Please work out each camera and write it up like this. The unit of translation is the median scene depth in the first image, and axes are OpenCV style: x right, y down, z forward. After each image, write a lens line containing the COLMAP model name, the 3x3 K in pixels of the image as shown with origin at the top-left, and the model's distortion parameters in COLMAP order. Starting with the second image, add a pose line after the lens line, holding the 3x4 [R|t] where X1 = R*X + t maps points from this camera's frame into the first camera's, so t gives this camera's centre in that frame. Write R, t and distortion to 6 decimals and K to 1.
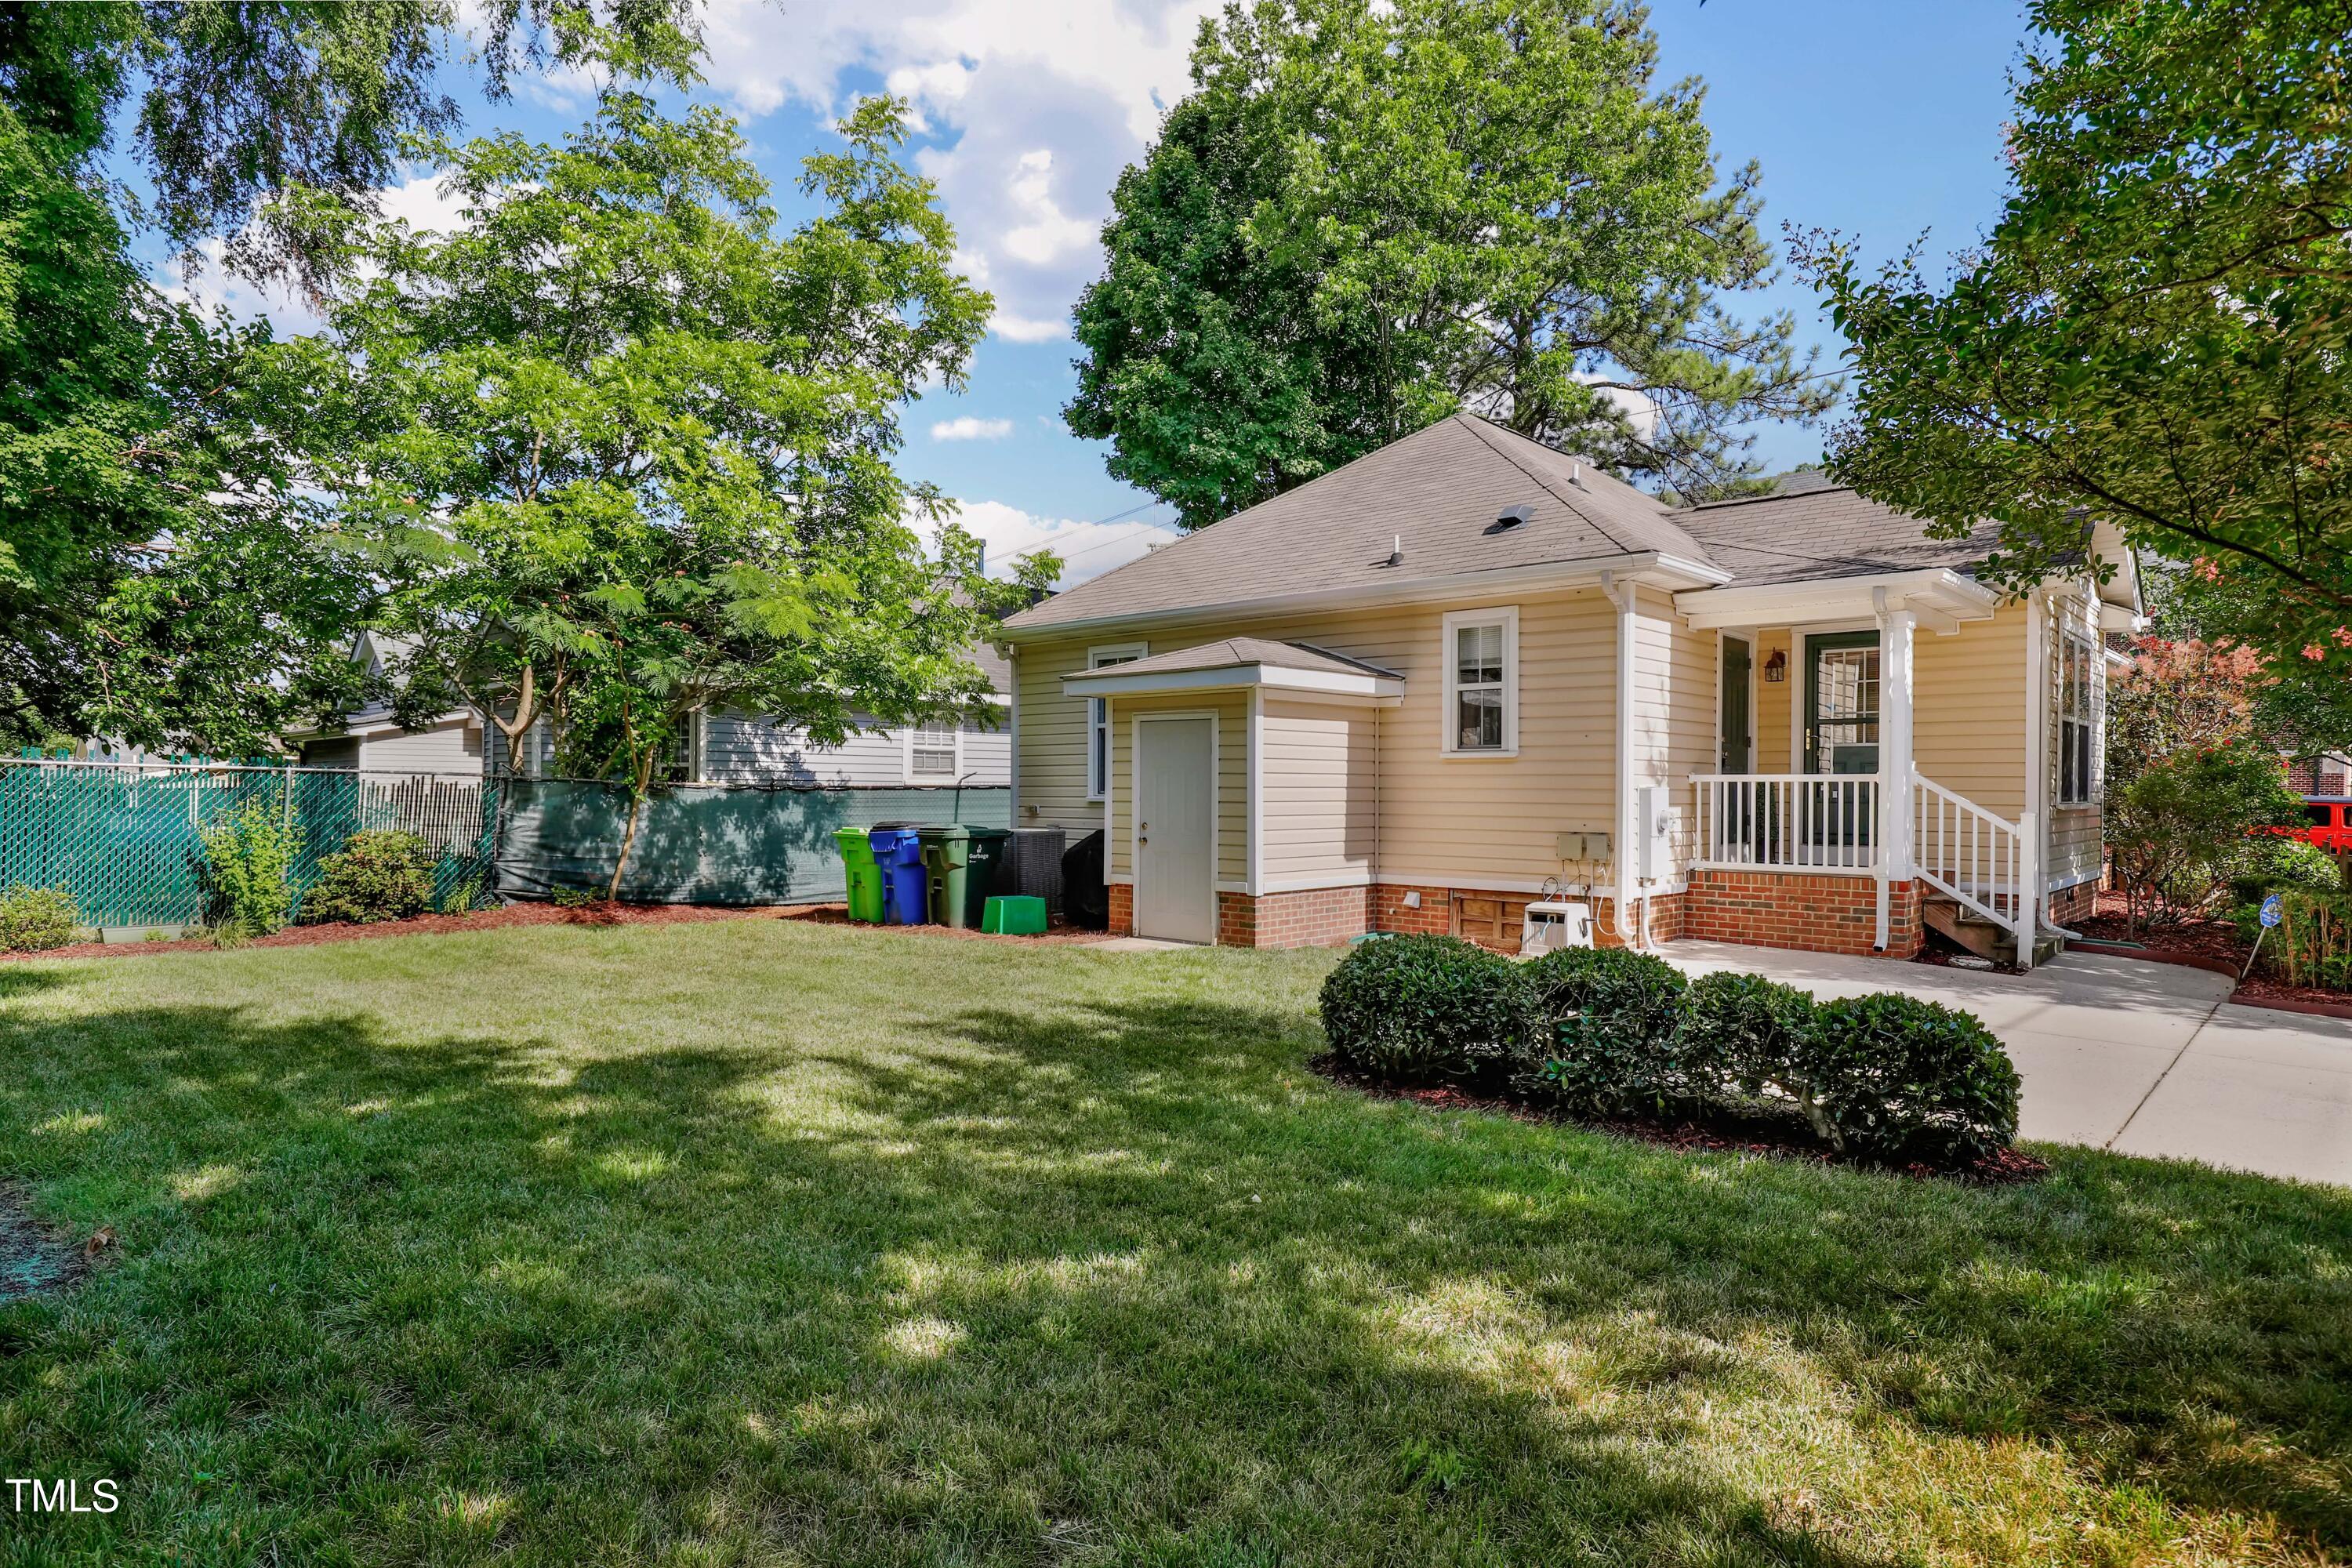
lens RADIAL K [[1276.7, 0, 1176.8], [0, 1276.7, 821.1], [0, 0, 1]] dist [0.000371, 0.000294]
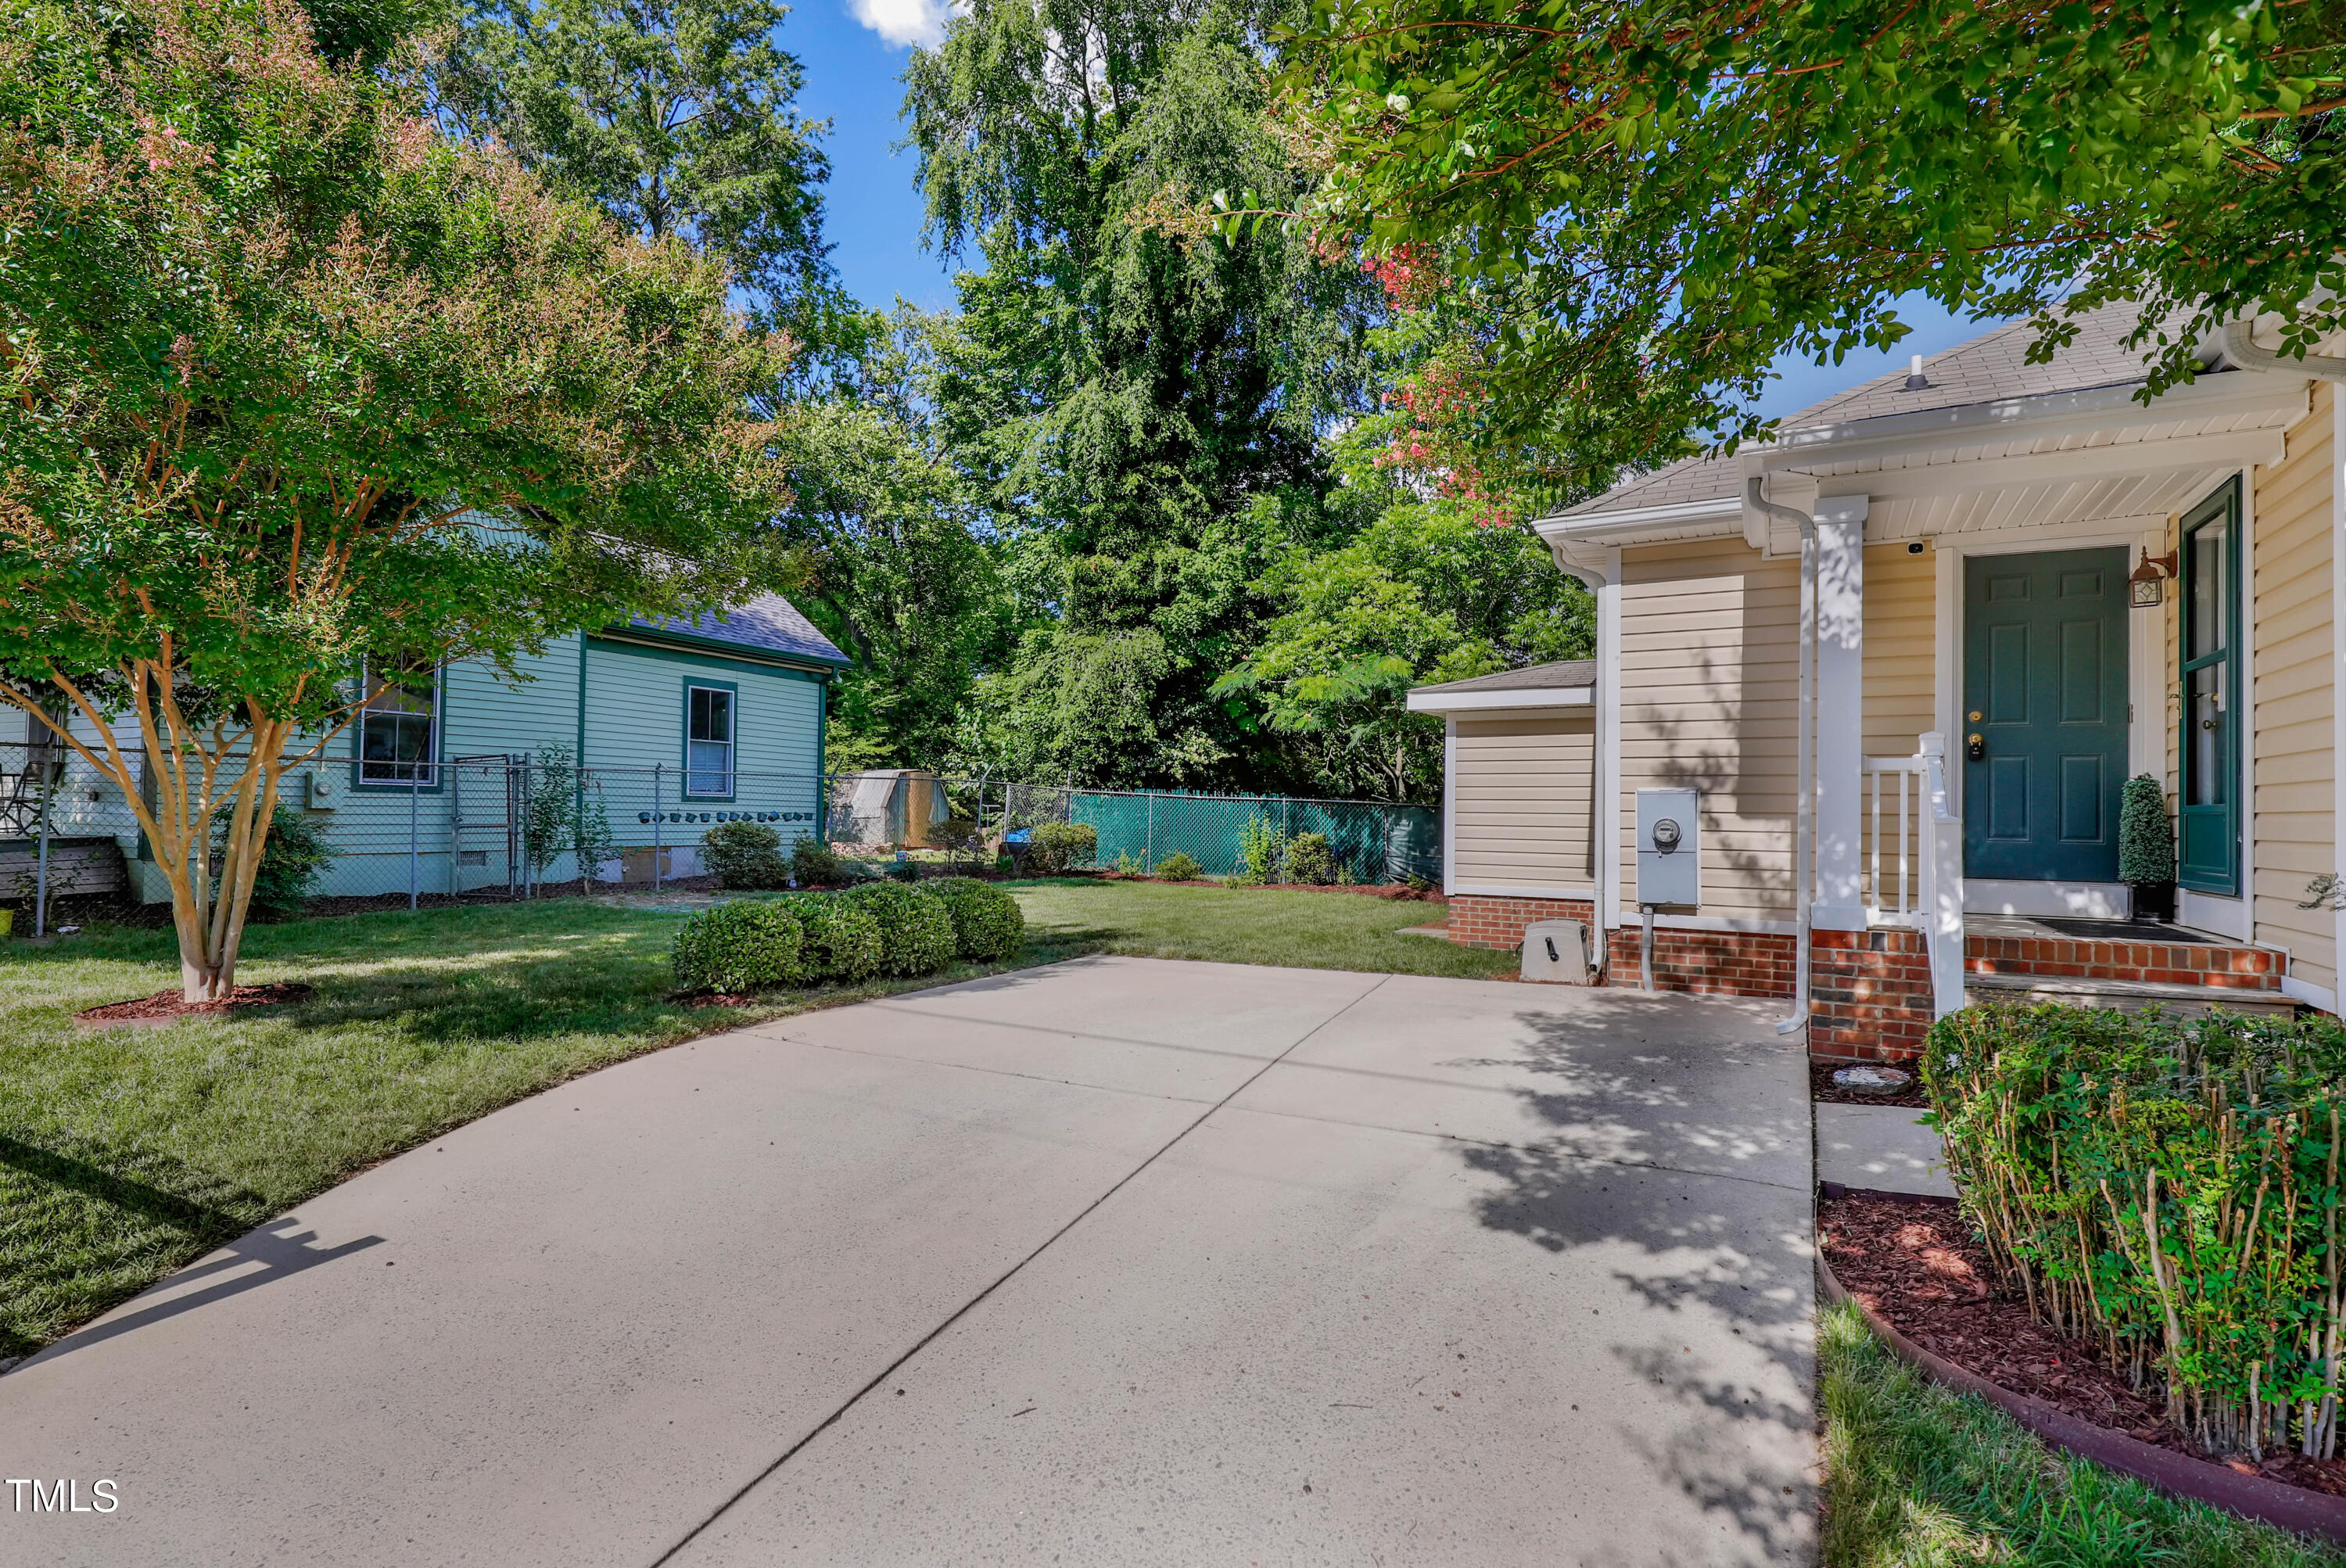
lens RADIAL K [[1069.8, 0, 1204.9], [0, 1069.8, 786.2], [0, 0, 1]] dist [0.001320, 0.000561]
pose [[0.288219, -0.026588, -0.957195, 0.842059], [-0.045821, 0.998086, -0.041521, 0.011053], [0.956468, 0.055826, 0.286449, 0.479533]]
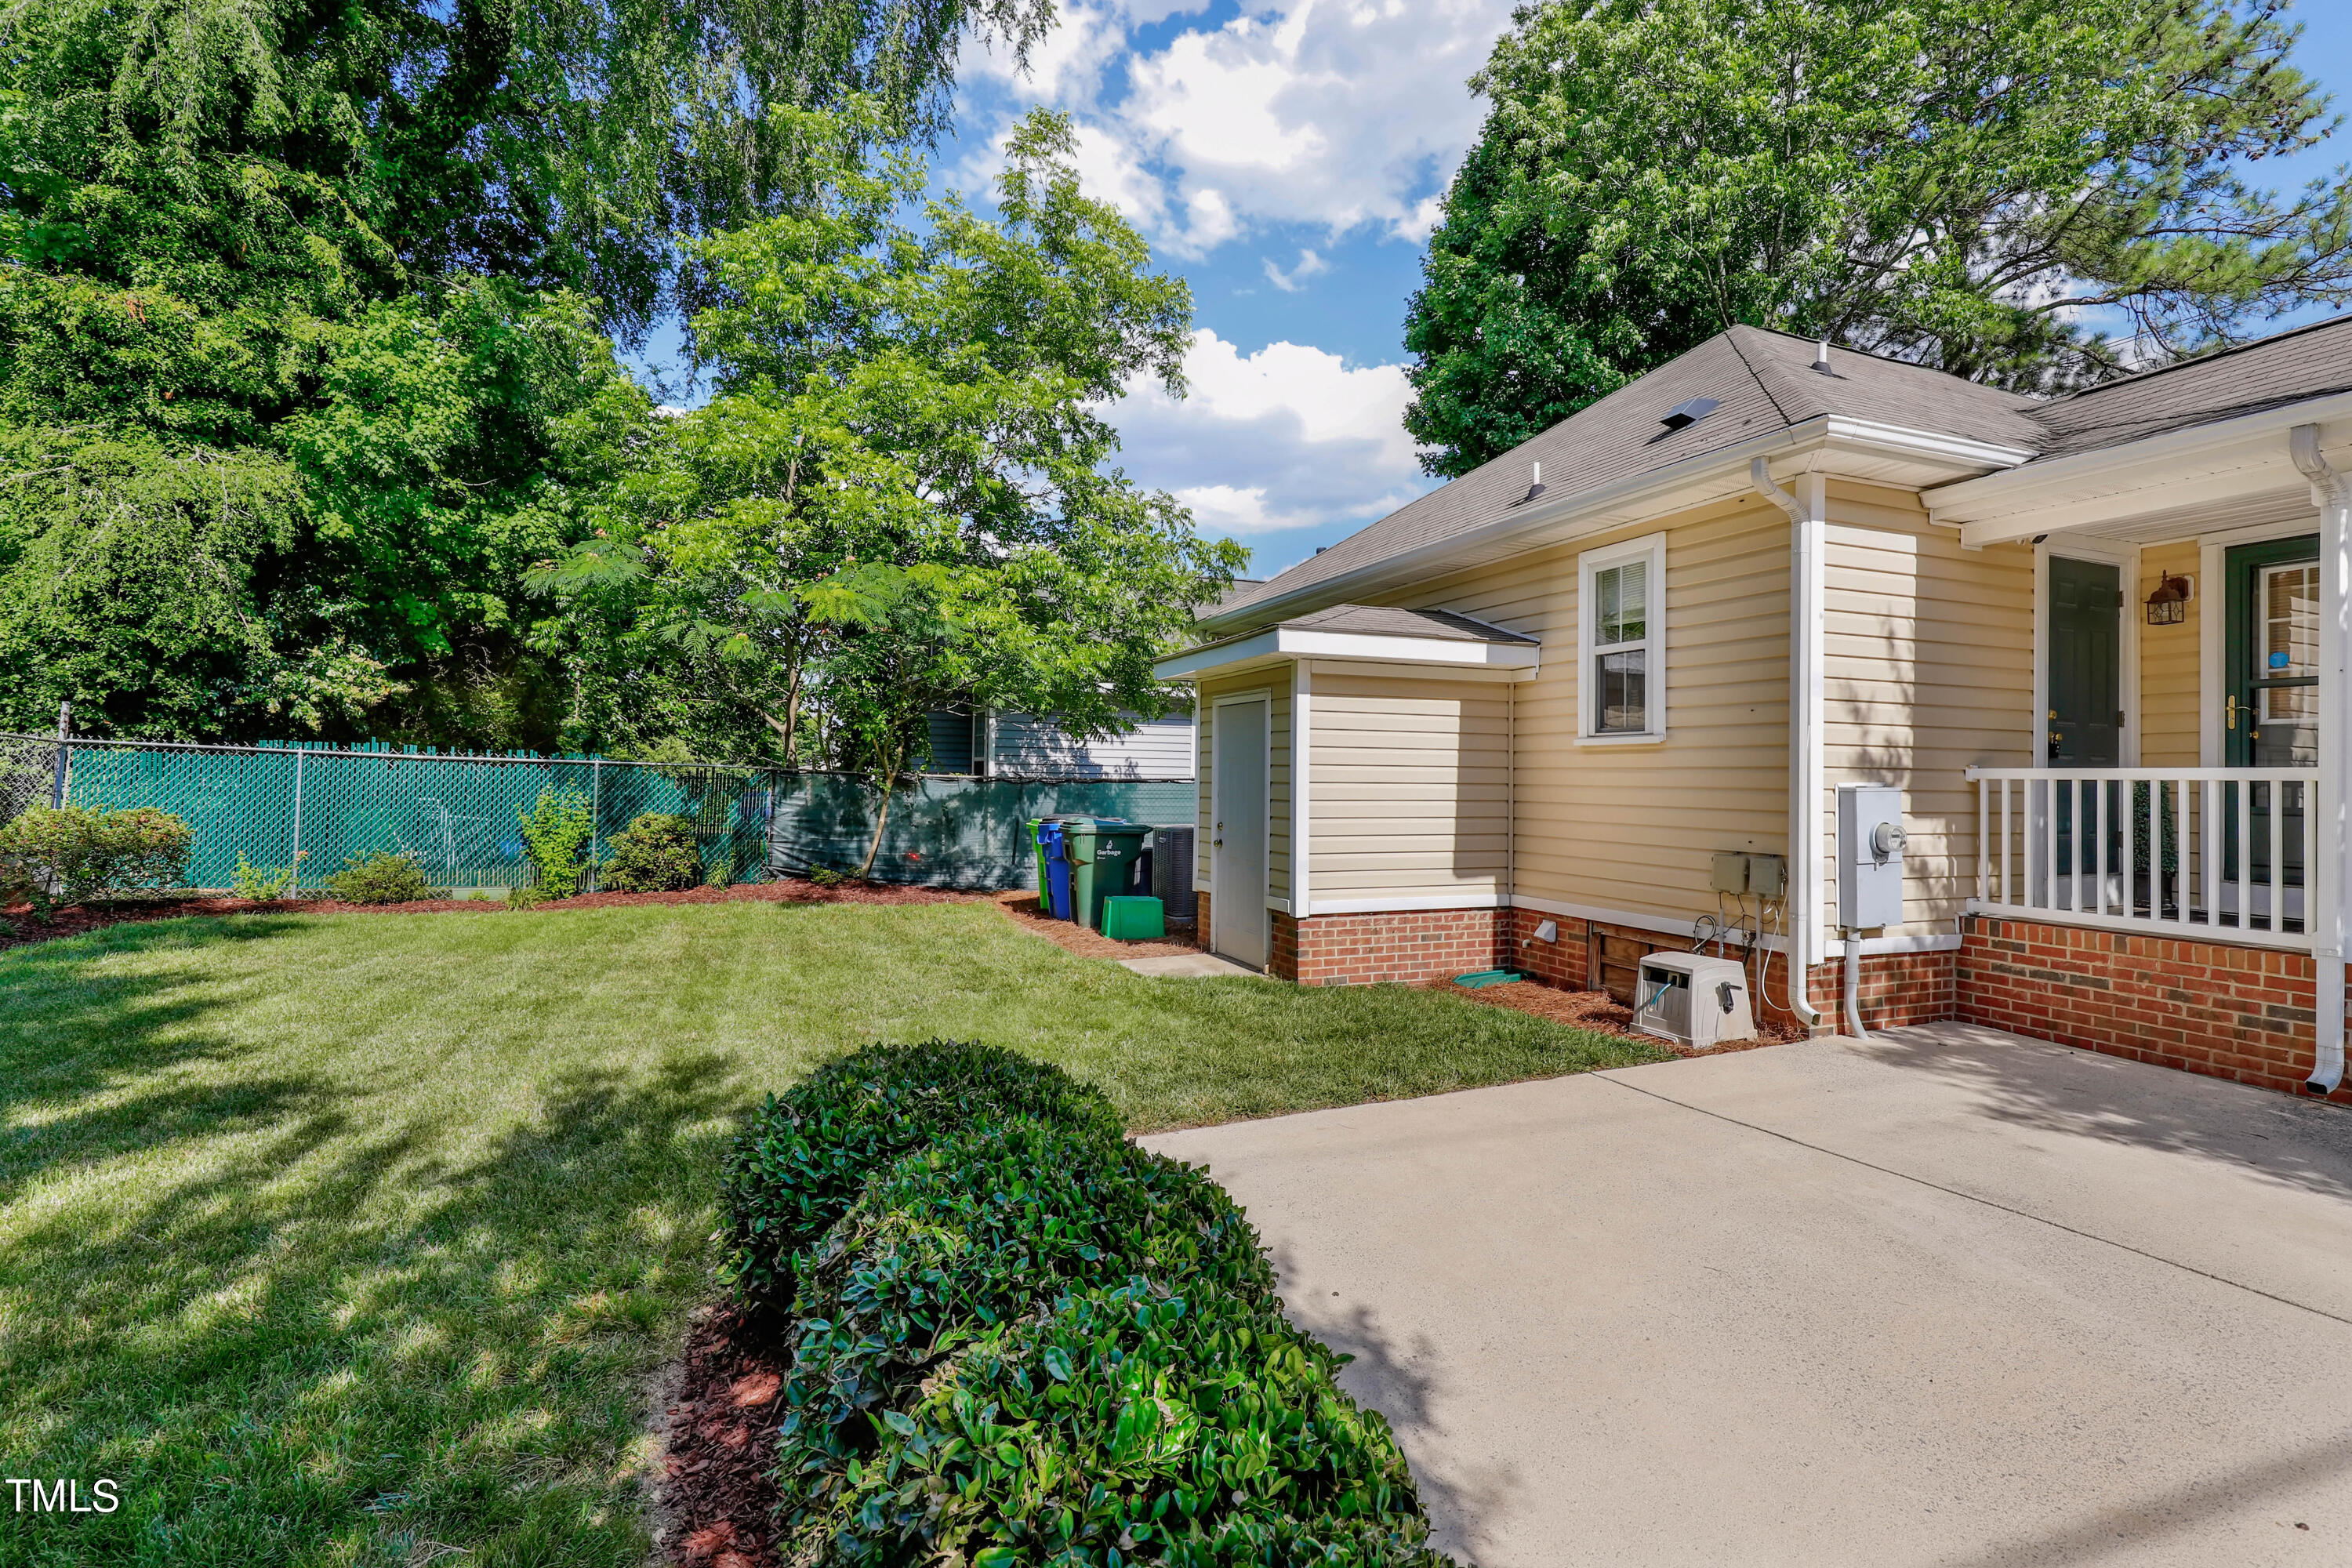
lens RADIAL K [[1082.7, 0, 1174.5], [0, 1082.7, 772.4], [0, 0, 1]] dist [0.001064, 0.000012]
pose [[0.911068, 0.003544, -0.412240, 0.250222], [-0.017859, 0.999364, -0.030877, -0.009380], [0.411868, 0.035493, 0.910552, 0.316431]]
